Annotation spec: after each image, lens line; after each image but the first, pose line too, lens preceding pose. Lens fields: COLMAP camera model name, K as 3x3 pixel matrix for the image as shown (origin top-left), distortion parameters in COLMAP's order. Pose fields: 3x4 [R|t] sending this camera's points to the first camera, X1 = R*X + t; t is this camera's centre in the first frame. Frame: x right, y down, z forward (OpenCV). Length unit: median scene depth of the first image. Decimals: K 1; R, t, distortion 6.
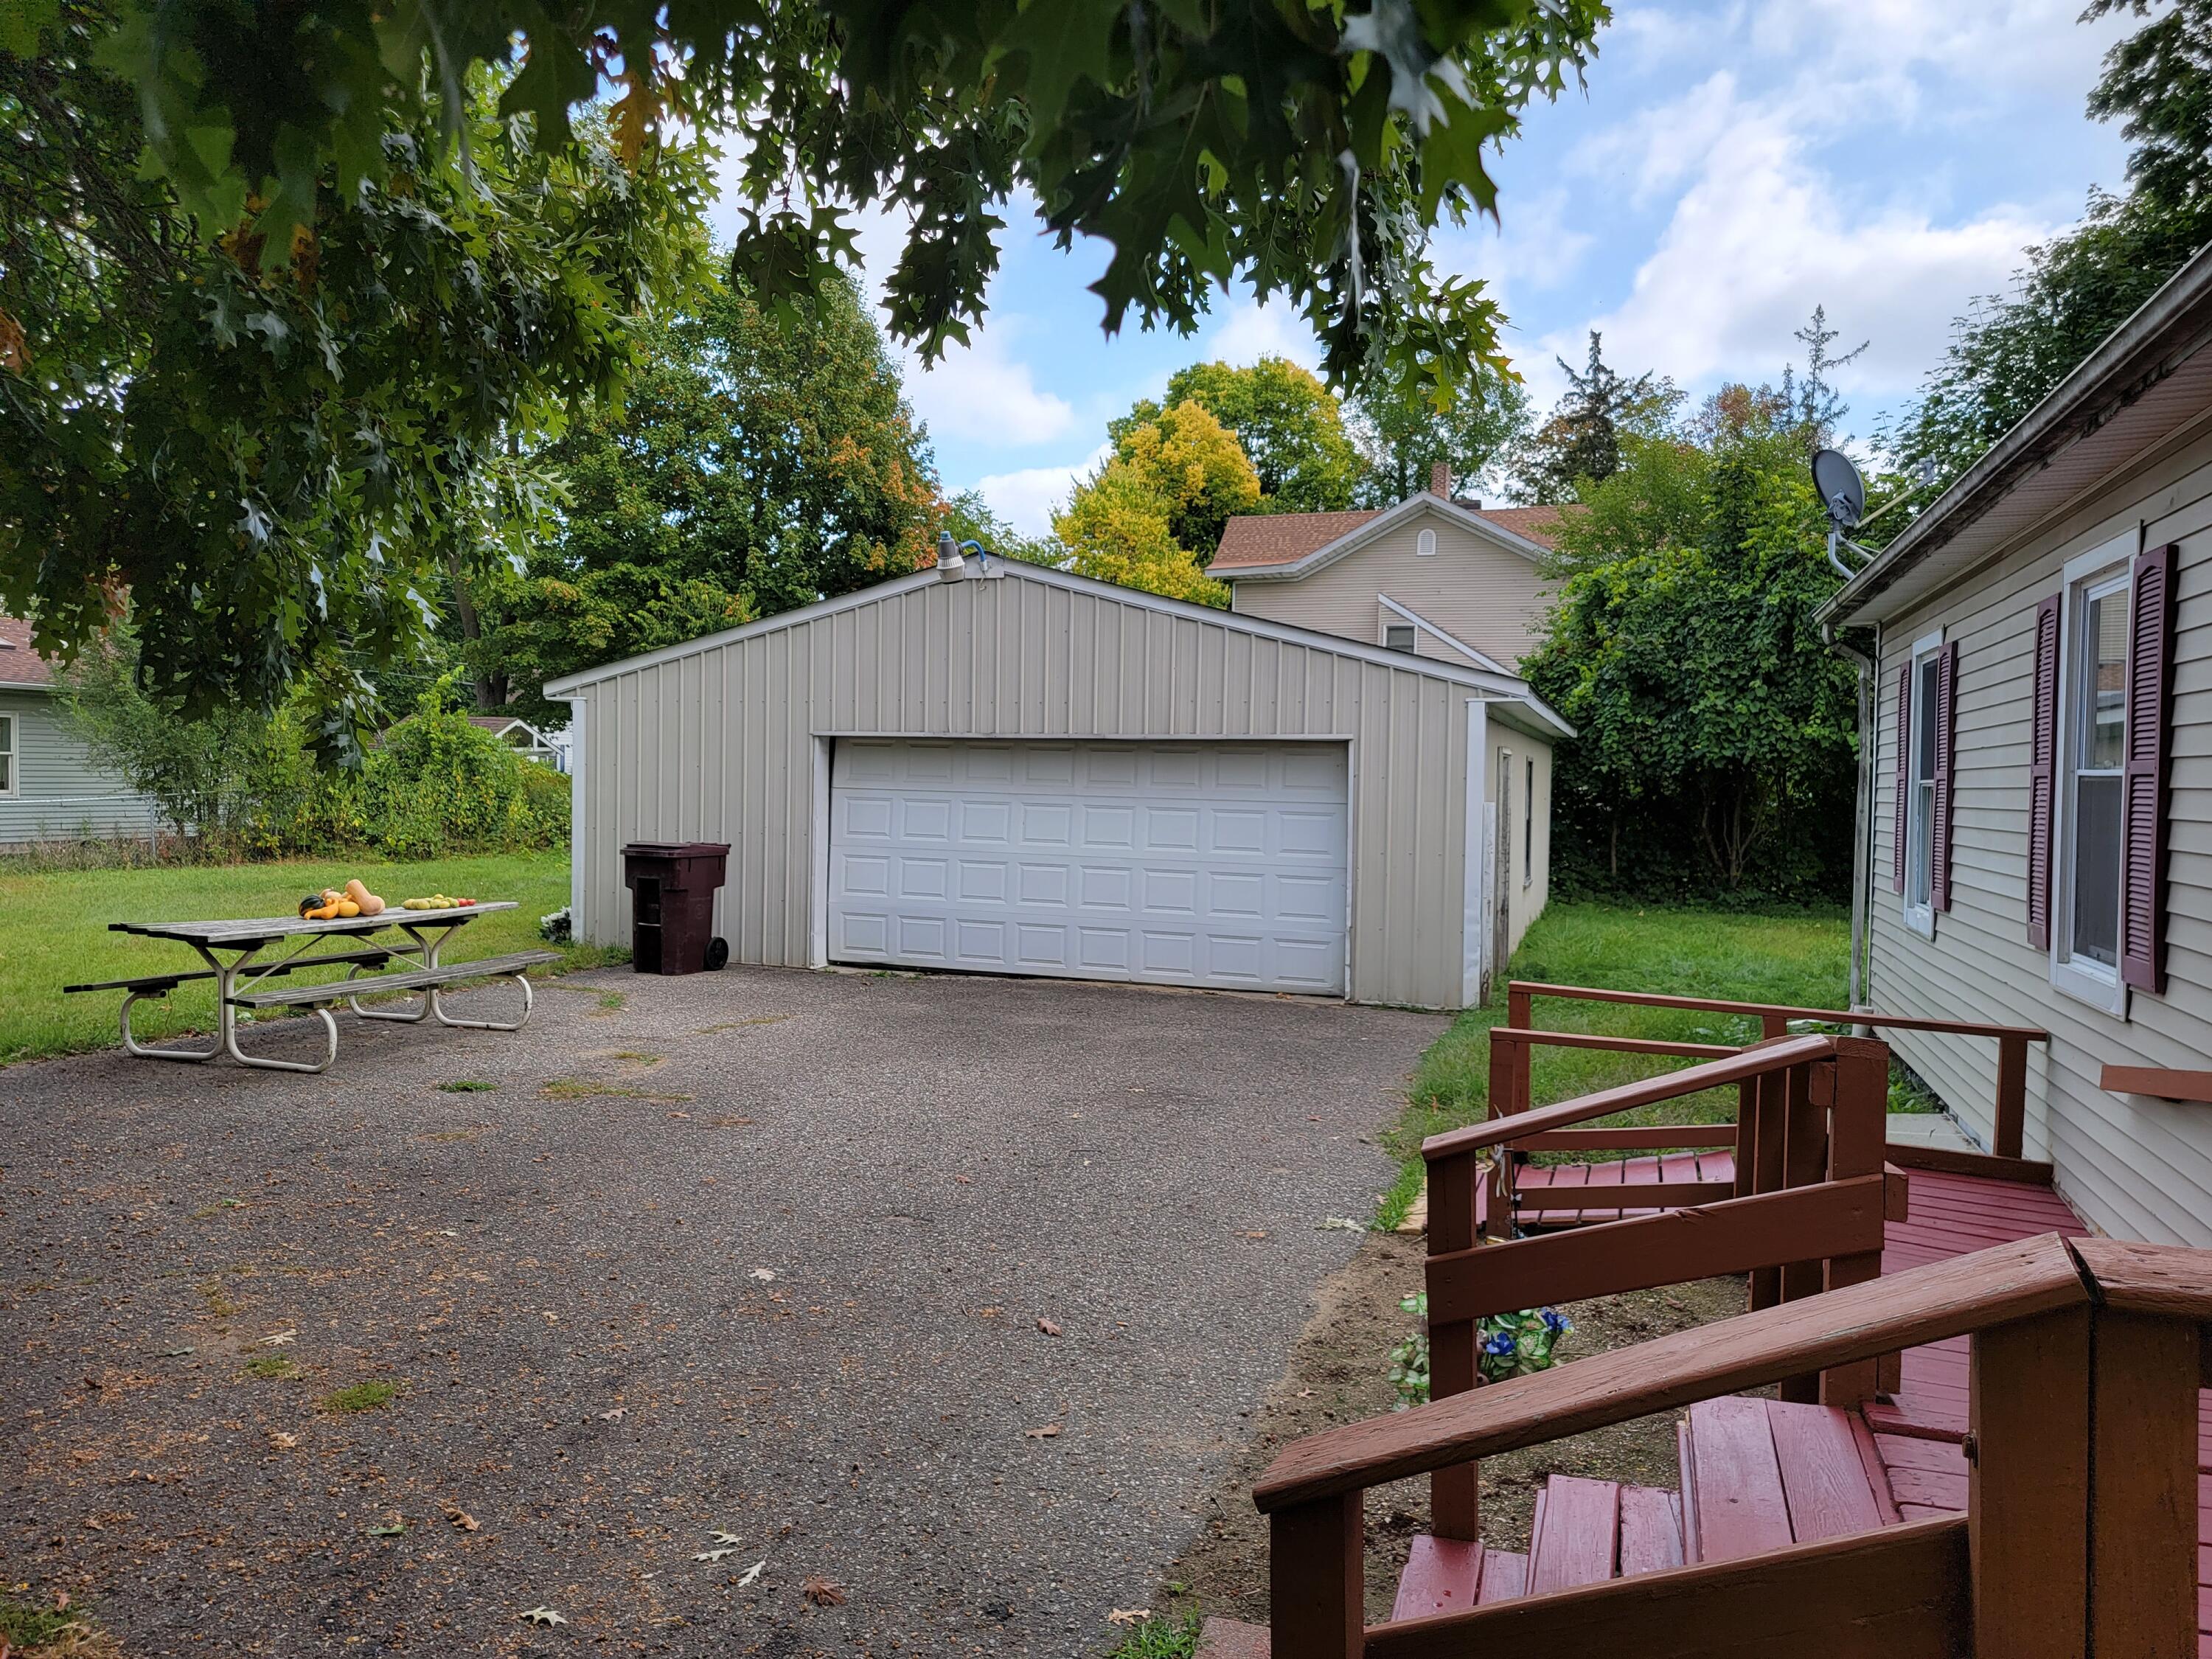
lens RADIAL K [[1532.6, 0, 1102.1], [0, 1532.6, 818.7], [0, 0, 1]] dist [0.050663, -0.004509]
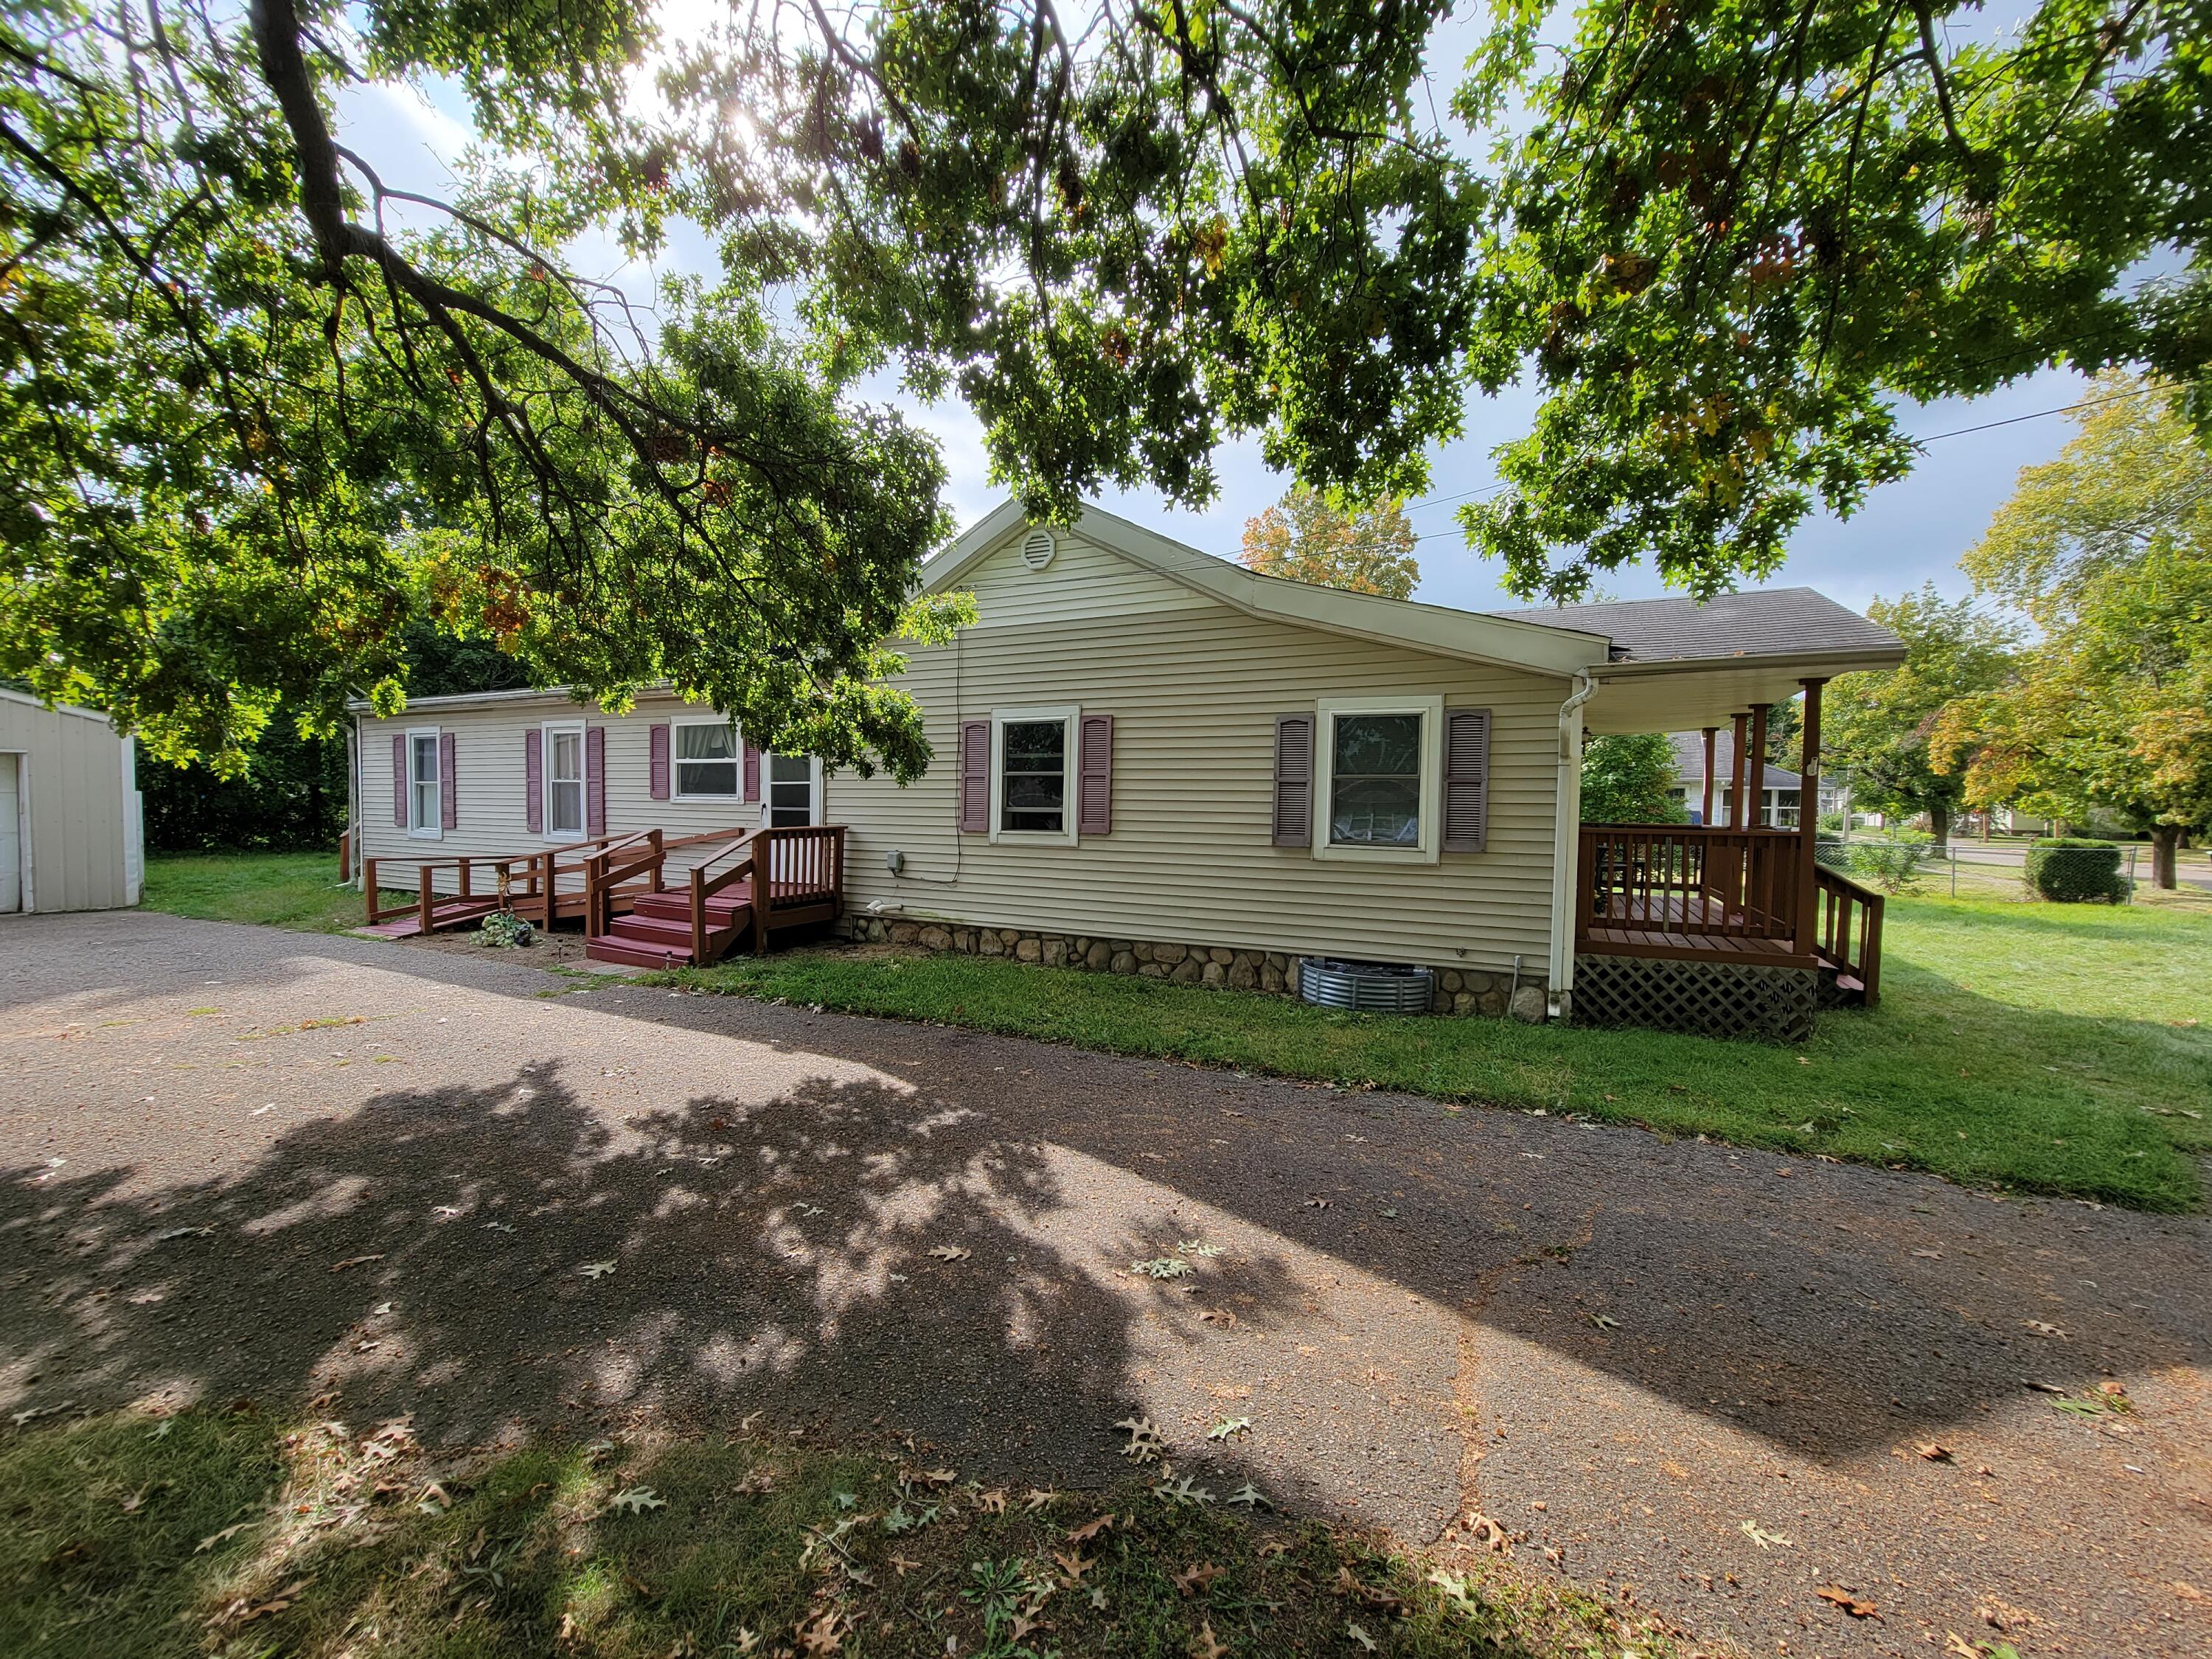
lens RADIAL K [[903.3, 0, 1082.7], [0, 903.3, 842.1], [0, 0, 1]] dist [-0.004173, 0.000030]
pose [[0.138200, -0.055052, 0.988873, -0.383713], [0.013566, 0.998465, 0.053690, 0.004665], [-0.990311, 0.005995, 0.138735, -0.146181]]
